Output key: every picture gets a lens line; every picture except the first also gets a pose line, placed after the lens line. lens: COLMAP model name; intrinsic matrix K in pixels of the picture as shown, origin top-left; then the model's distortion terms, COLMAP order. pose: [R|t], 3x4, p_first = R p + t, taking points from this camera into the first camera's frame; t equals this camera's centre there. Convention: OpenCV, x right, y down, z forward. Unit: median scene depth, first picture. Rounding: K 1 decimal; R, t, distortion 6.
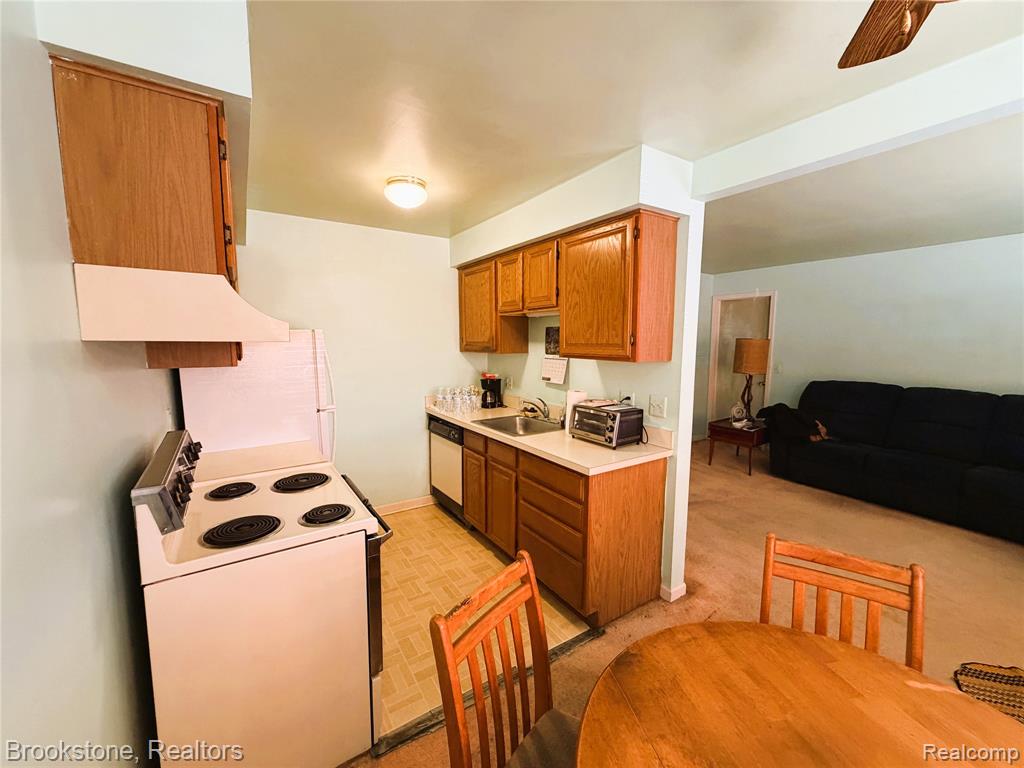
lens RADIAL K [[408.1, 0, 509.4], [0, 408.1, 382.2], [0, 0, 1]] dist [0.001440, 0.000455]
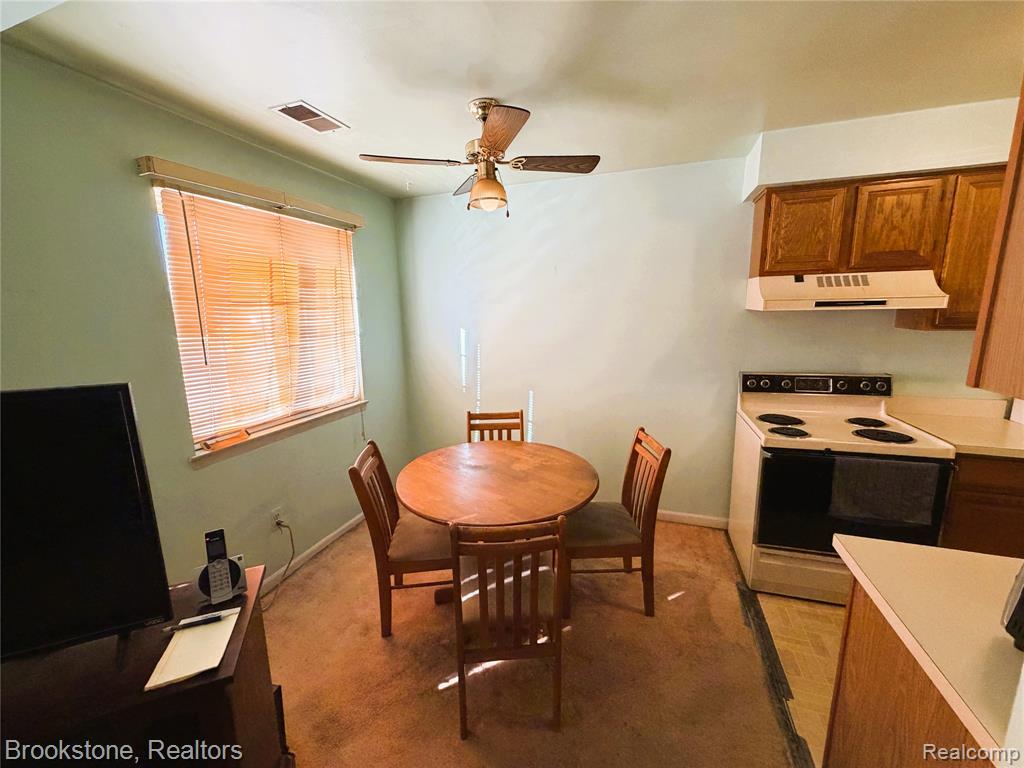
lens RADIAL K [[412.5, 0, 508.9], [0, 412.5, 384.6], [0, 0, 1]] dist [0.000635, 0.000135]
pose [[-0.791586, 0.127649, -0.597577, 0.559139], [-0.048116, 0.961880, 0.269206, -0.086175], [0.609161, 0.241852, -0.755269, 0.690083]]
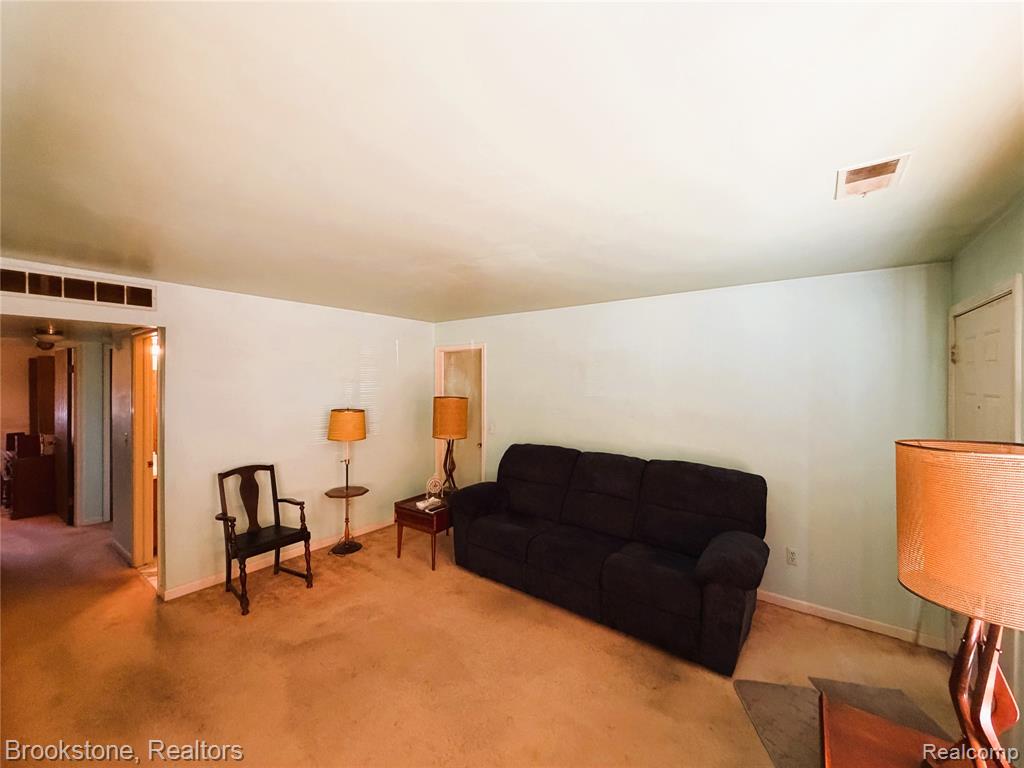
lens RADIAL K [[408.1, 0, 509.4], [0, 408.1, 382.2], [0, 0, 1]] dist [0.001440, 0.000455]
pose [[0.938287, 0.003168, 0.345844, 0.638393], [0.034805, 0.994017, -0.103533, -0.067916], [-0.344103, 0.109181, 0.932562, 0.235389]]
